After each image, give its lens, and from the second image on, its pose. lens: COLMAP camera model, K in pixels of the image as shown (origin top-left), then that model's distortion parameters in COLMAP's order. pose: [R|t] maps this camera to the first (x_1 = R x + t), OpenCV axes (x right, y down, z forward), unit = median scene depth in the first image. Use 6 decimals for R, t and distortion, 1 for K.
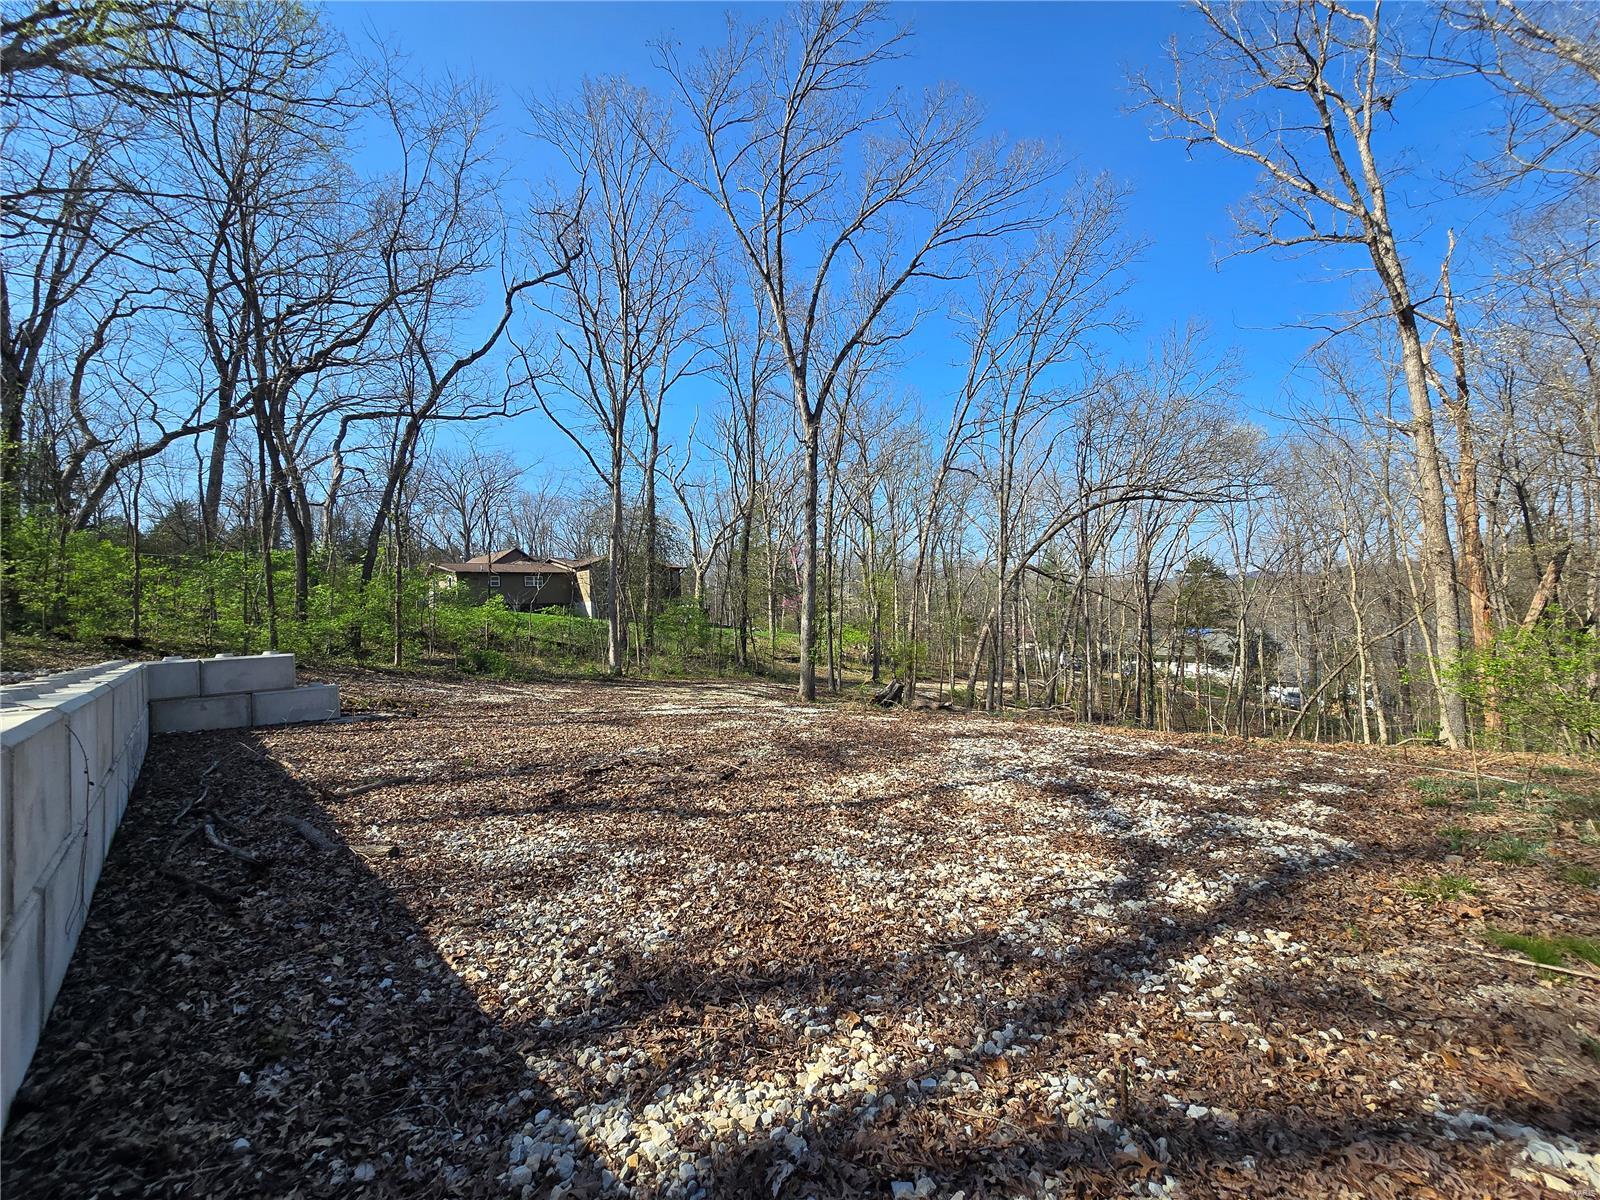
lens RADIAL K [[654.2, 0, 798.6], [0, 654.2, 594.7], [0, 0, 1]] dist [-0.004018, 0.000717]
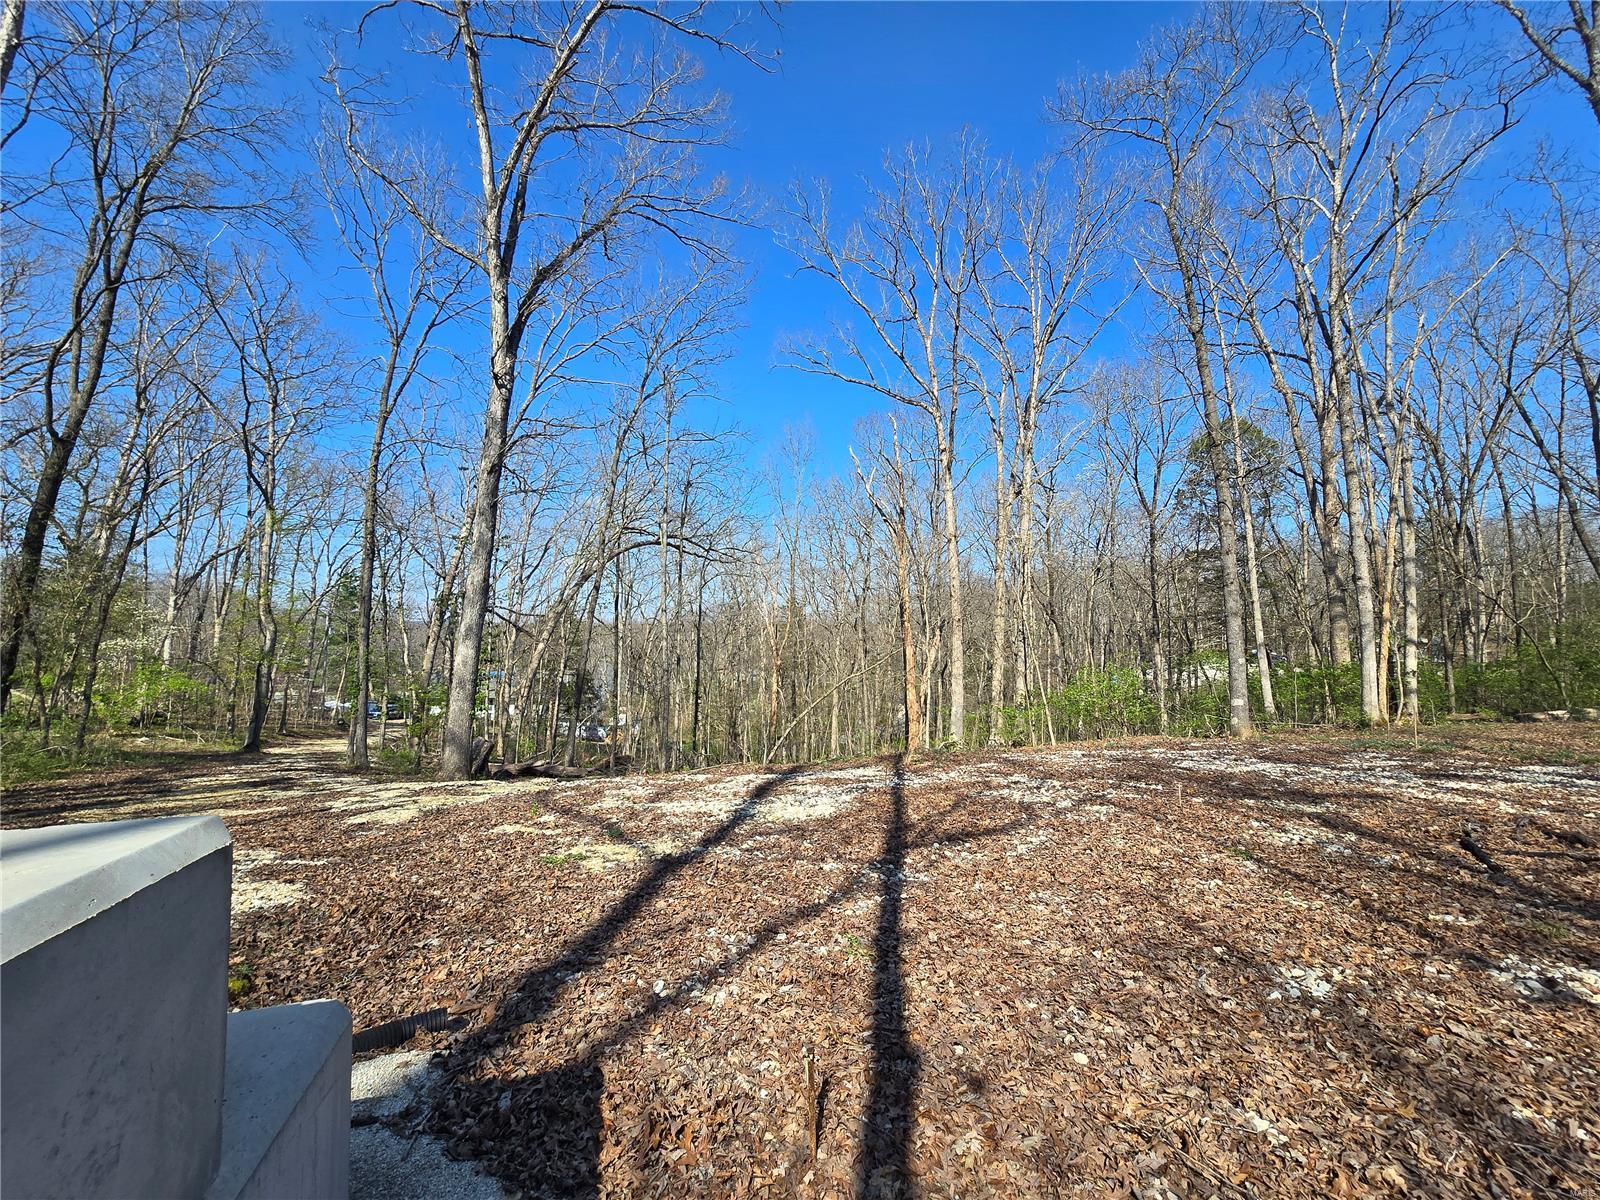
lens RADIAL K [[654.2, 0, 804.4], [0, 654.2, 605.9], [0, 0, 1]] dist [-0.004018, 0.000717]
pose [[0.446903, 0.090501, 0.889993, -0.435527], [-0.044555, 0.995887, -0.078896, 0.031731], [-0.893472, -0.004395, 0.449097, 0.462887]]
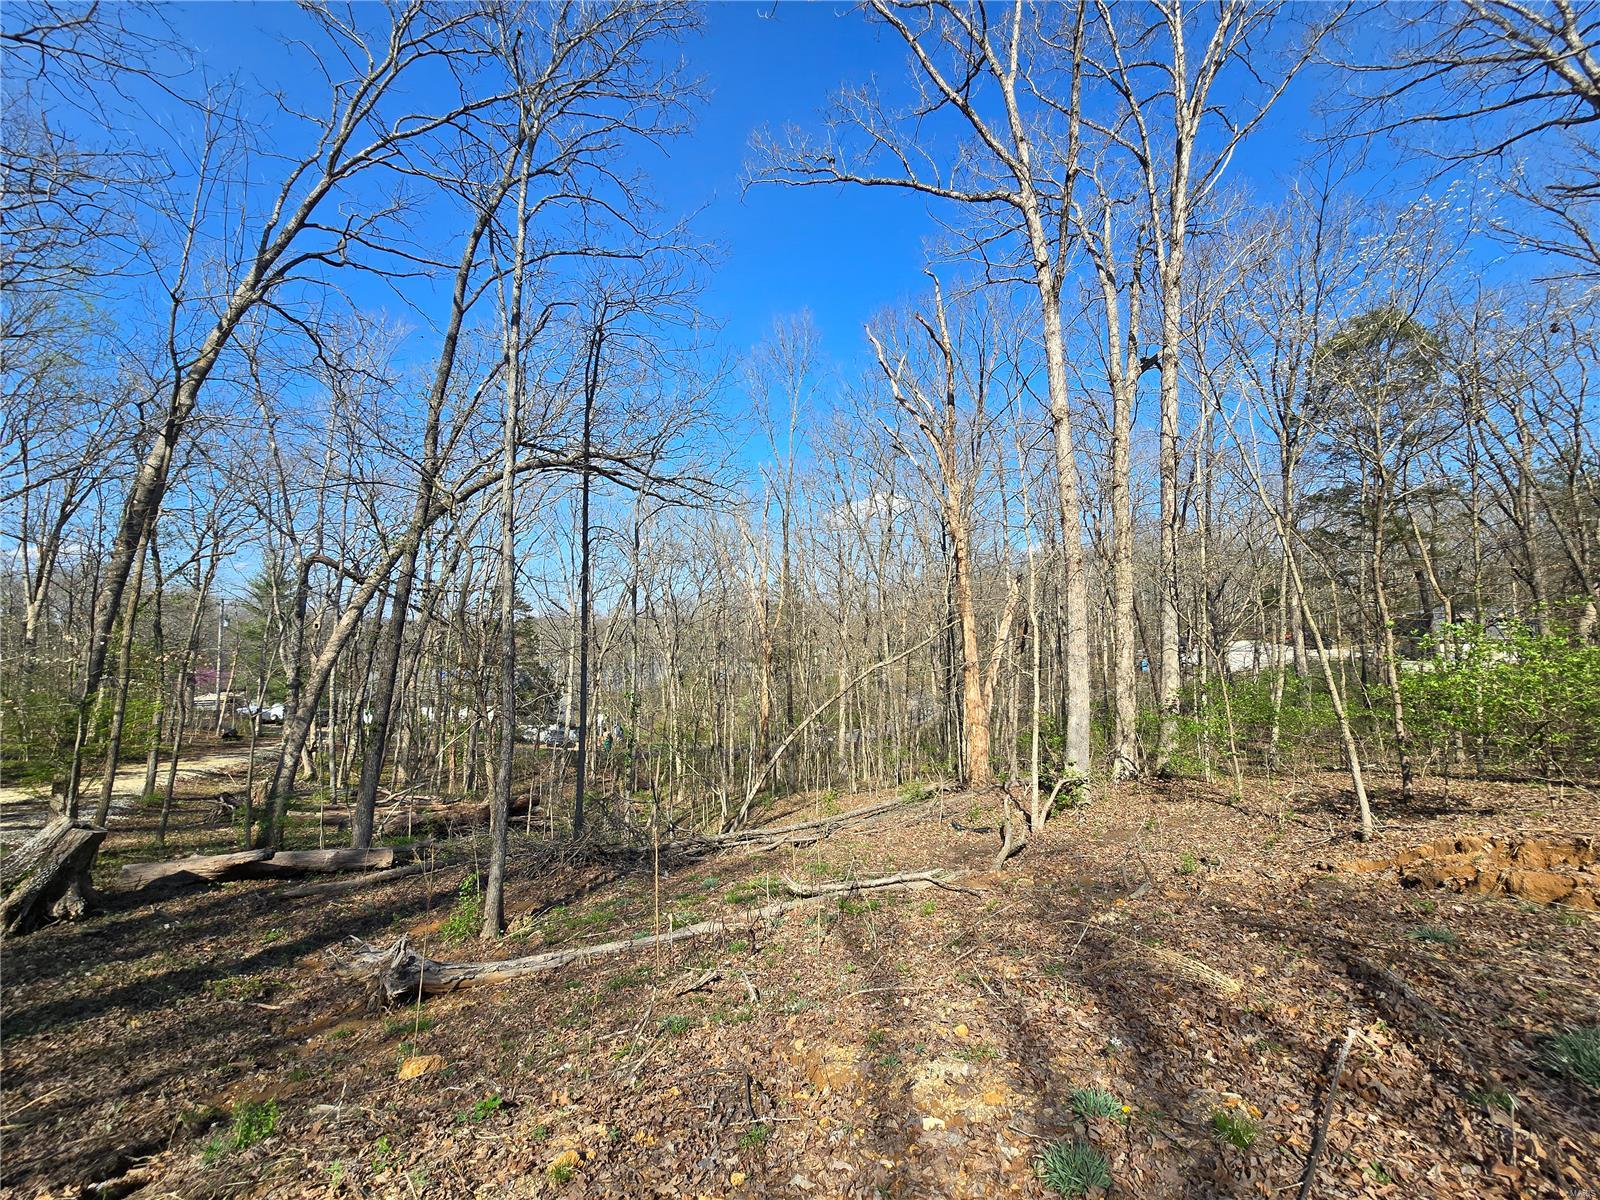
lens RADIAL K [[654.2, 0, 800.2], [0, 654.2, 599.8], [0, 0, 1]] dist [-0.004018, 0.000717]
pose [[0.449098, 0.084146, 0.889511, 0.023152], [-0.029476, 0.996409, -0.079376, 0.052598], [-0.892996, 0.009429, 0.449966, 0.694758]]
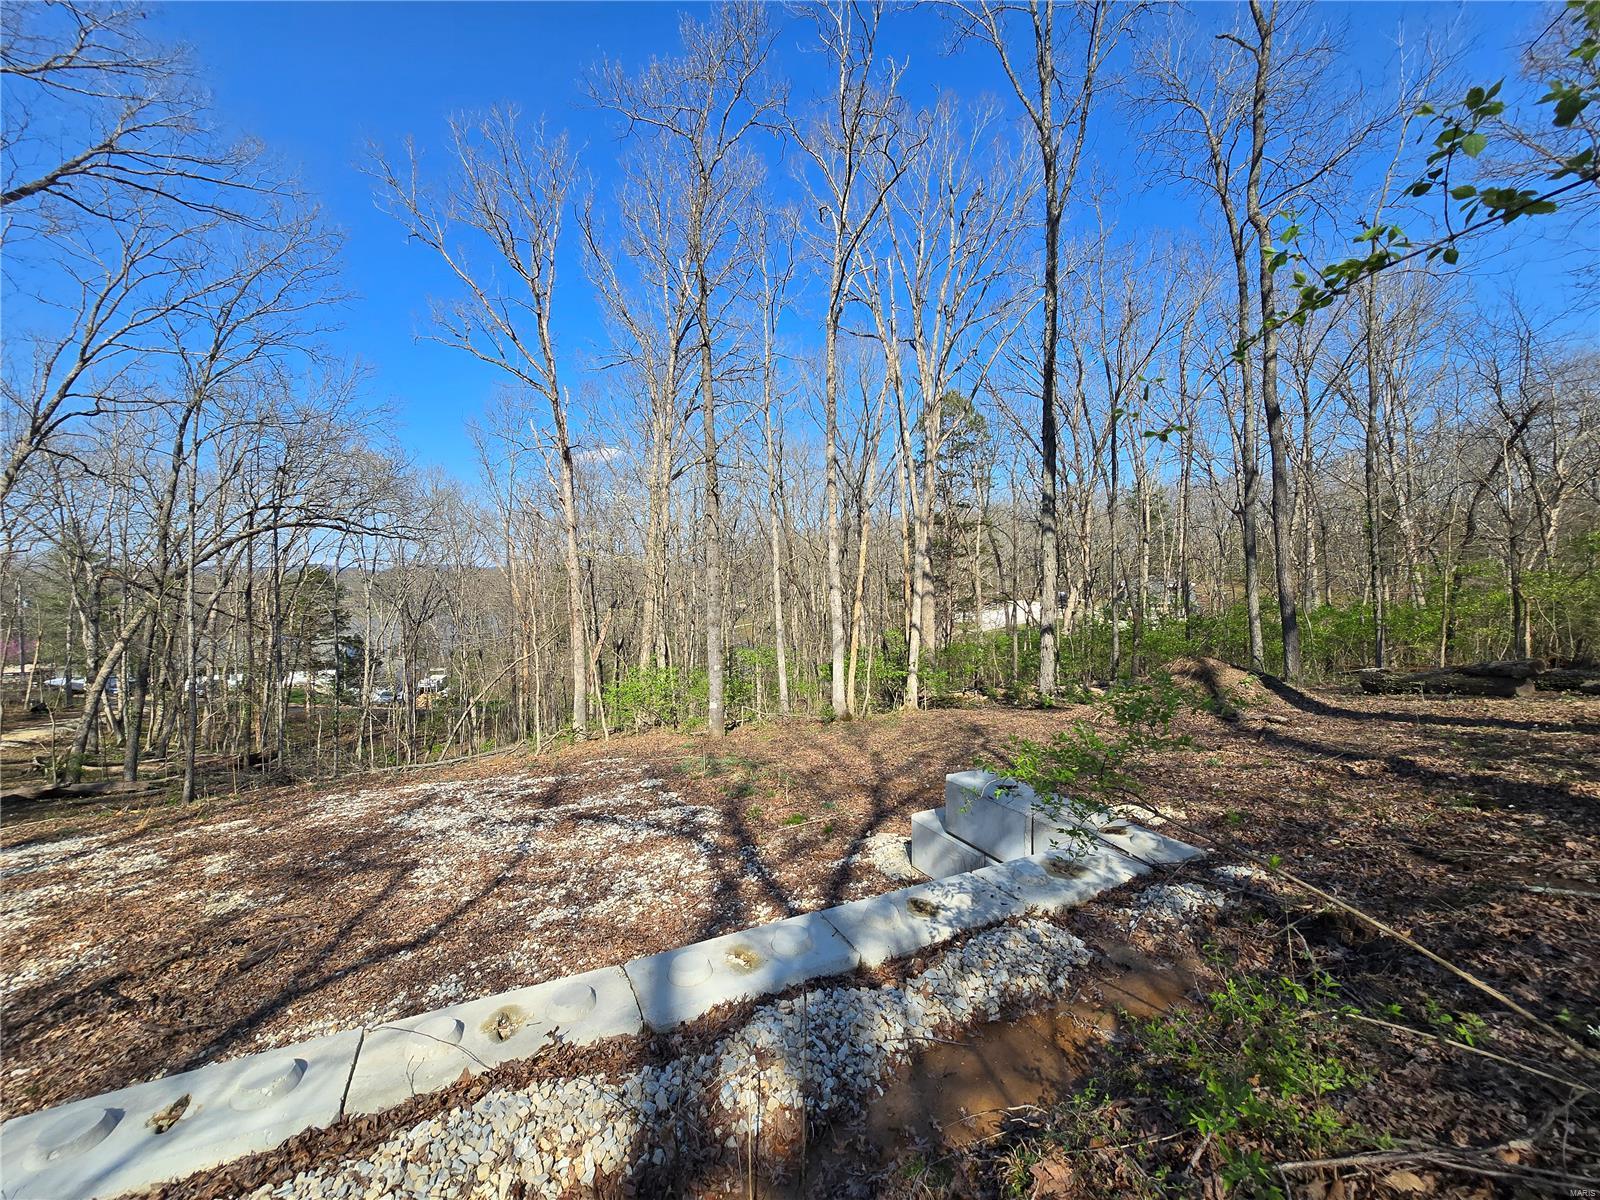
lens RADIAL K [[654.2, 0, 801.8], [0, 654.2, 597.6], [0, 0, 1]] dist [-0.004018, 0.000717]
pose [[0.308880, 0.011340, 0.951033, -0.265430], [-0.025880, 0.999659, -0.003515, -0.076078], [-0.950749, -0.023528, 0.309068, -0.003685]]
